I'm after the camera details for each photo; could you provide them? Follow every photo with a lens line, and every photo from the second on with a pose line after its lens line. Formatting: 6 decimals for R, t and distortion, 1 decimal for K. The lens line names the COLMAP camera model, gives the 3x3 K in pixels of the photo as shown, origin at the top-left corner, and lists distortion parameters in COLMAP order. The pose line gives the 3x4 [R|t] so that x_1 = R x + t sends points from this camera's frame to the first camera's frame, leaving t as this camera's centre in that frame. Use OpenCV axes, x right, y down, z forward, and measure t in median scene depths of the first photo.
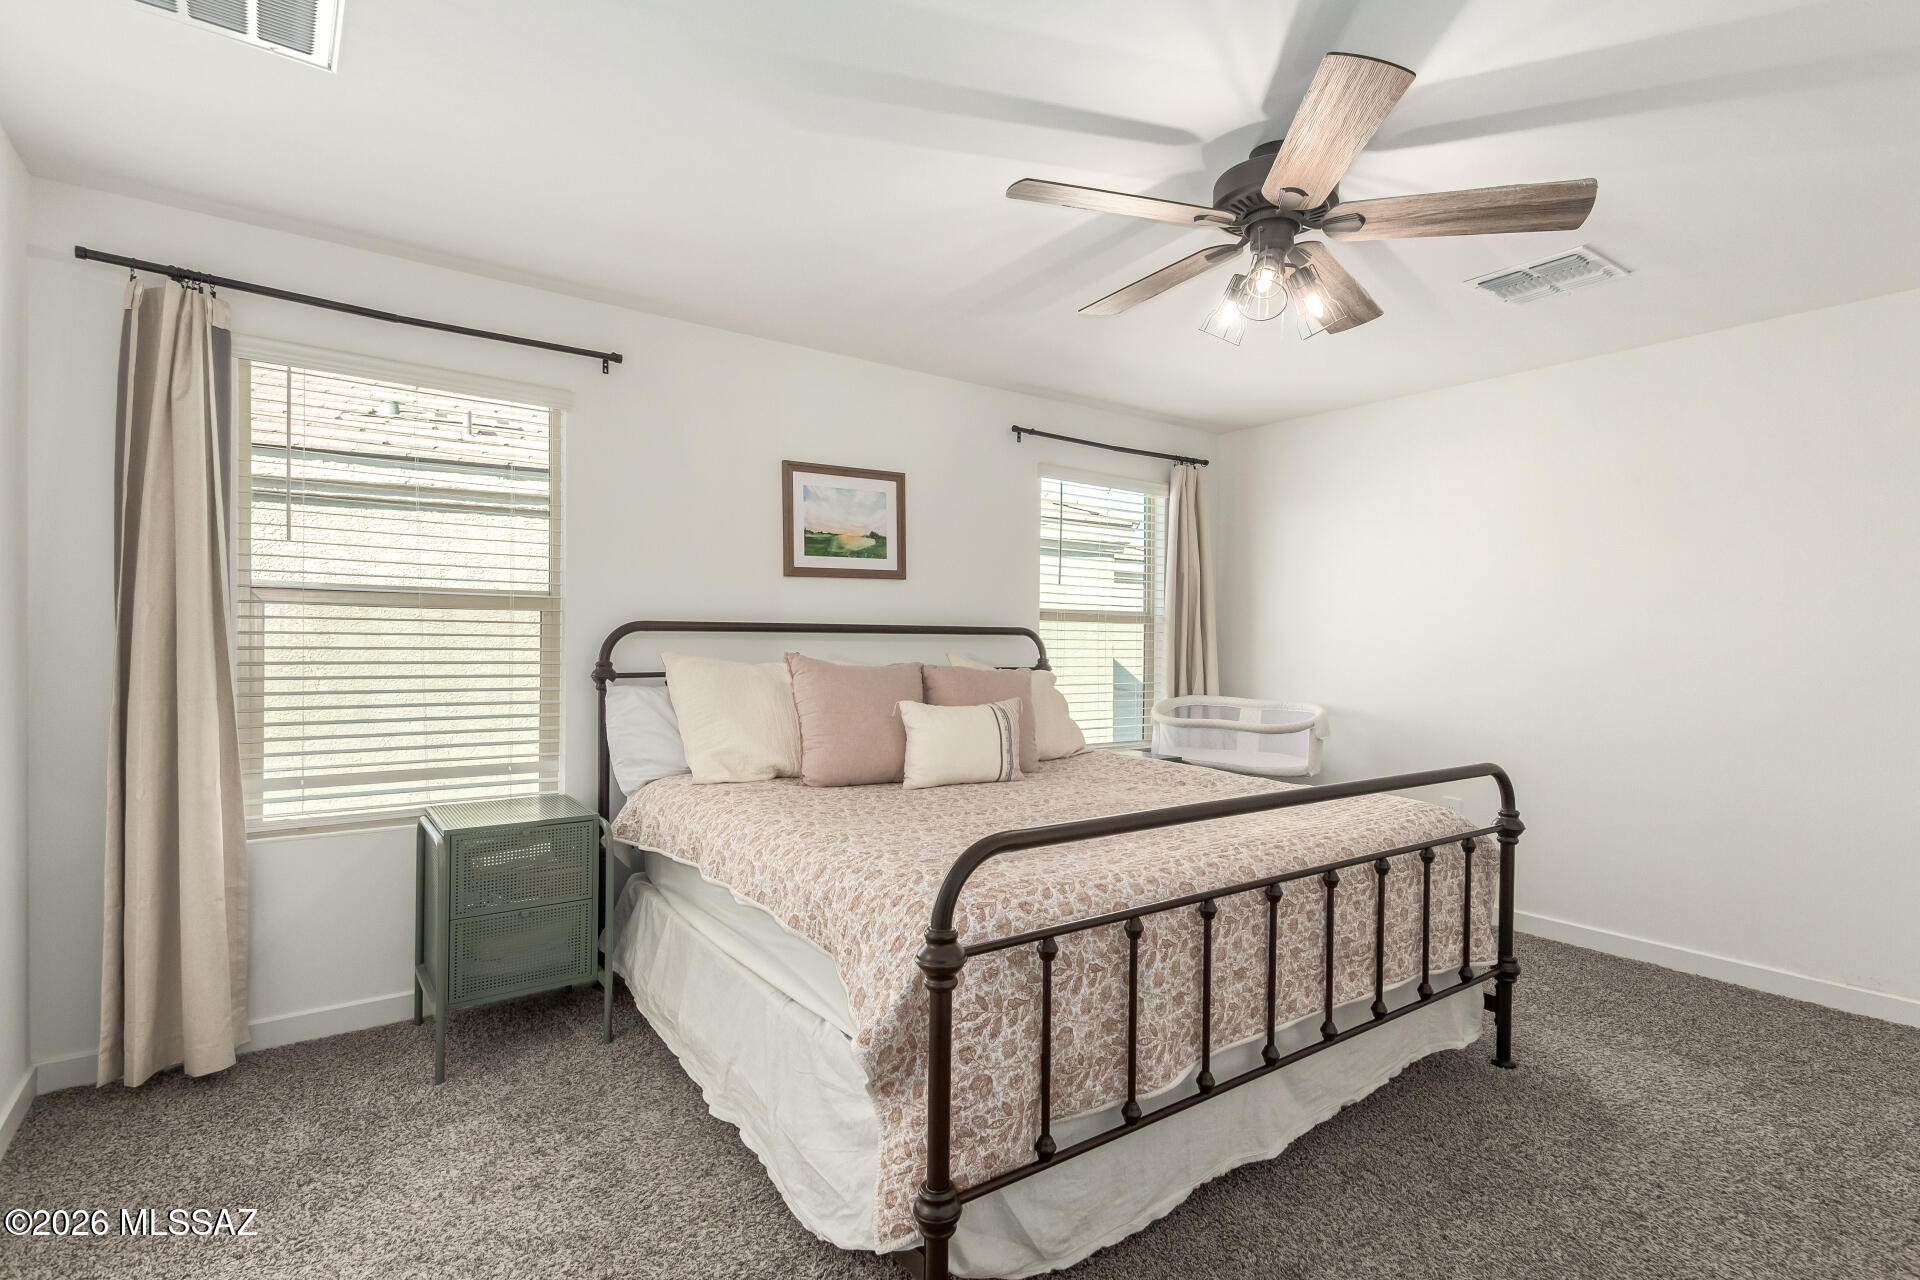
lens RADIAL K [[936.5, 0, 989.2], [0, 936.5, 638.8], [0, 0, 1]] dist [0.009810, 0.000627]
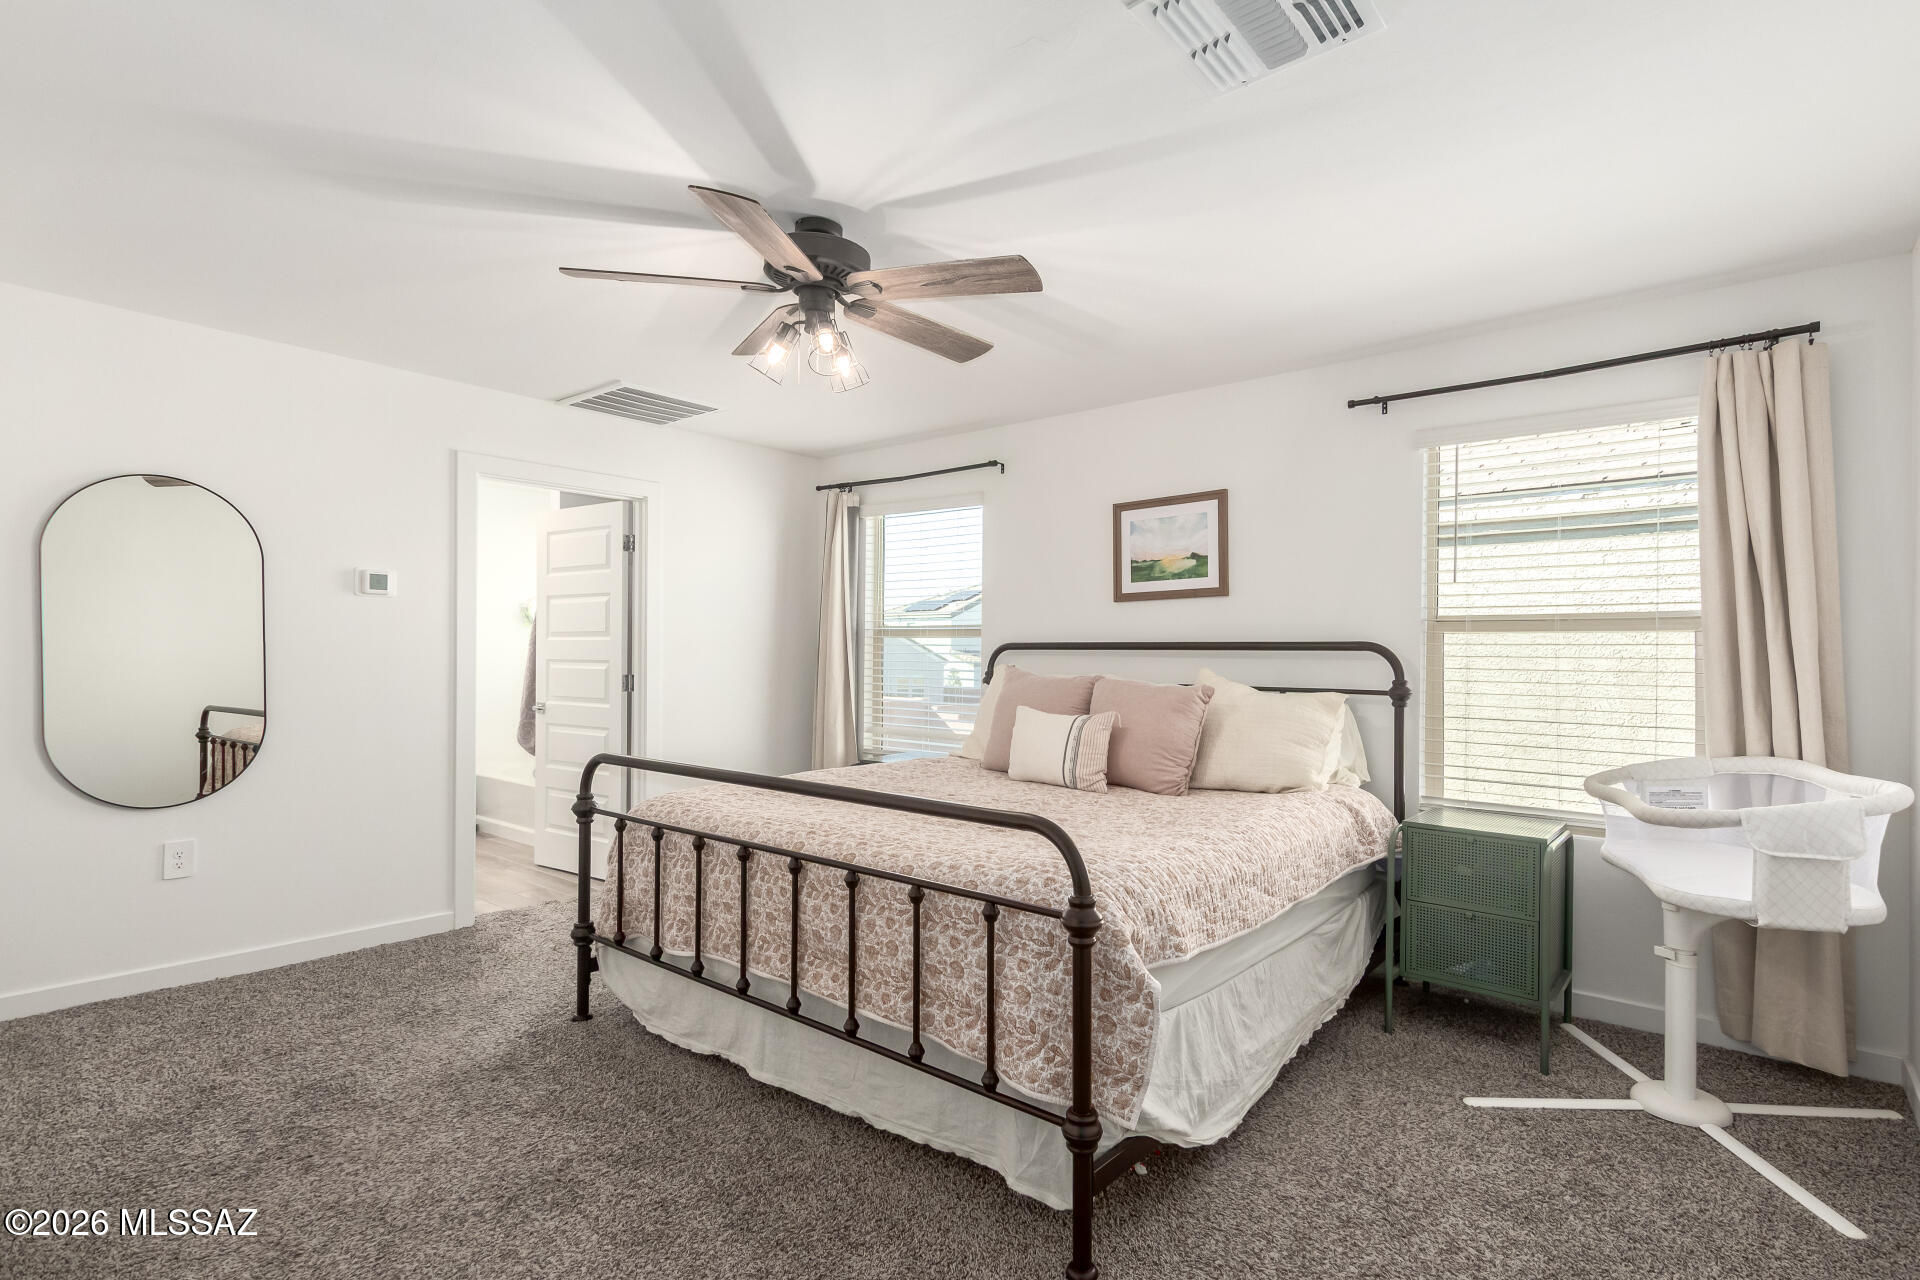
lens RADIAL K [[936.5, 0, 997.0], [0, 936.5, 647.4], [0, 0, 1]] dist [0.009810, 0.000627]
pose [[0.233981, -0.012253, -0.972164, 0.850376], [-0.006291, 0.999881, -0.014116, 0.007265], [0.972221, 0.009419, 0.233876, 0.554501]]
